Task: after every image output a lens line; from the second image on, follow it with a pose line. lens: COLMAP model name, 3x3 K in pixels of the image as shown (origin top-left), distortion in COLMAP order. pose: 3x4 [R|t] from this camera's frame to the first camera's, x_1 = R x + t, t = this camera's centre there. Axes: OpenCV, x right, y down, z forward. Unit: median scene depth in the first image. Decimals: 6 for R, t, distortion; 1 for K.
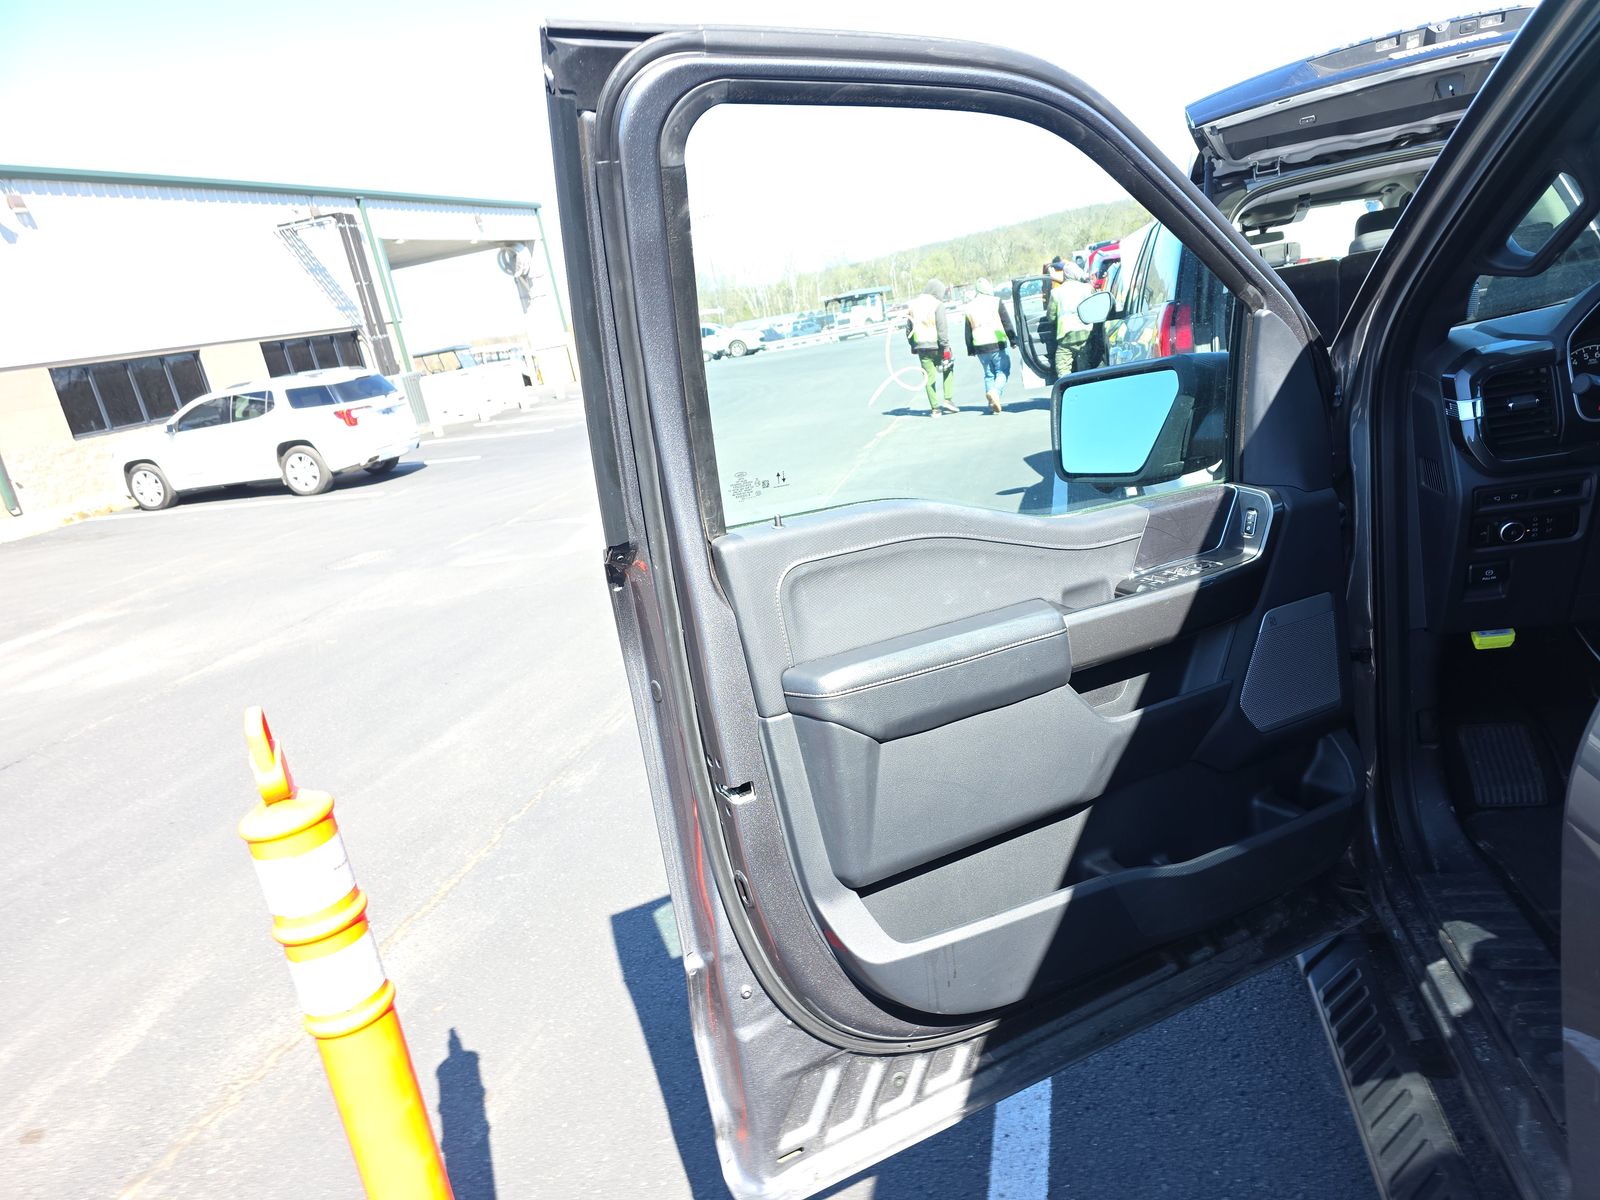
lens RADIAL K [[1070.7, 0, 802.7], [0, 1070.7, 601.3], [0, 0, 1]] dist [0.003177, 0.001550]
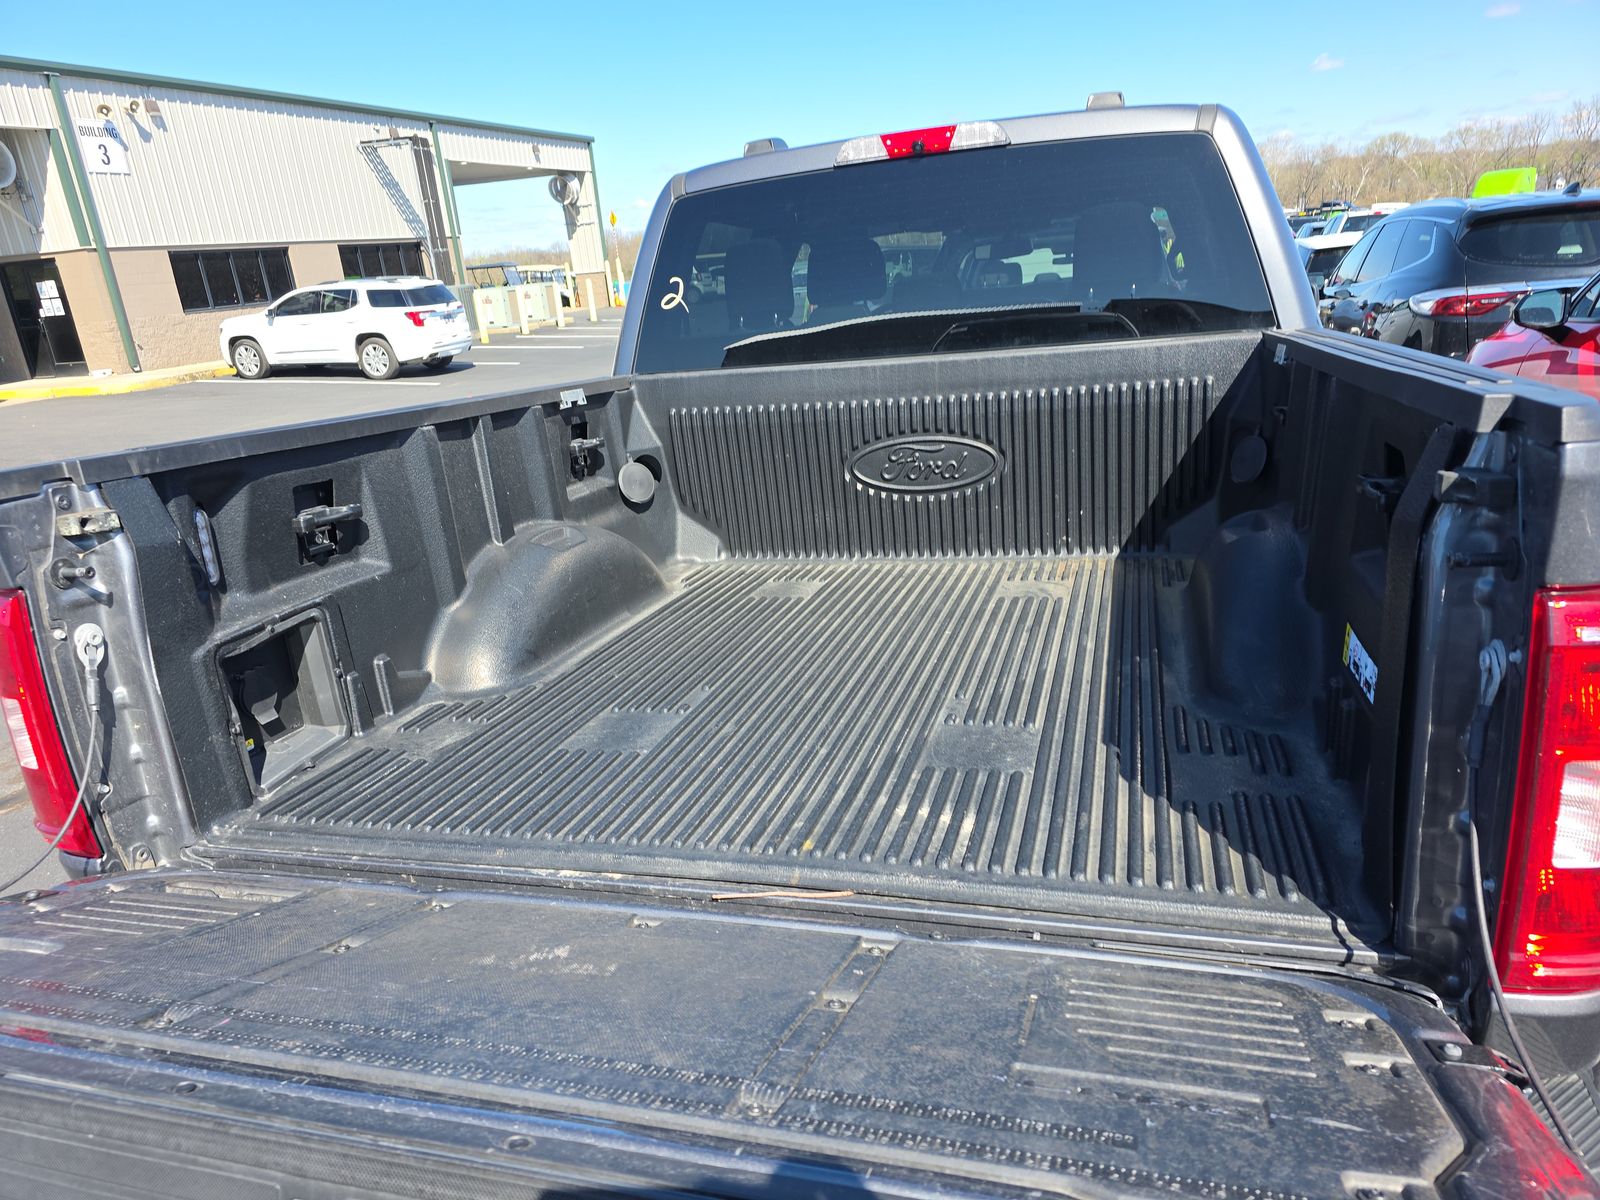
lens RADIAL K [[1070.7, 0, 797.1], [0, 1070.7, 598.8], [0, 0, 1]] dist [0.003177, 0.001550]
pose [[0.994132, 0.106982, -0.016023, 0.043824], [-0.106121, 0.993225, 0.047347, 0.029975], [0.020980, -0.045369, 0.998750, -0.161923]]
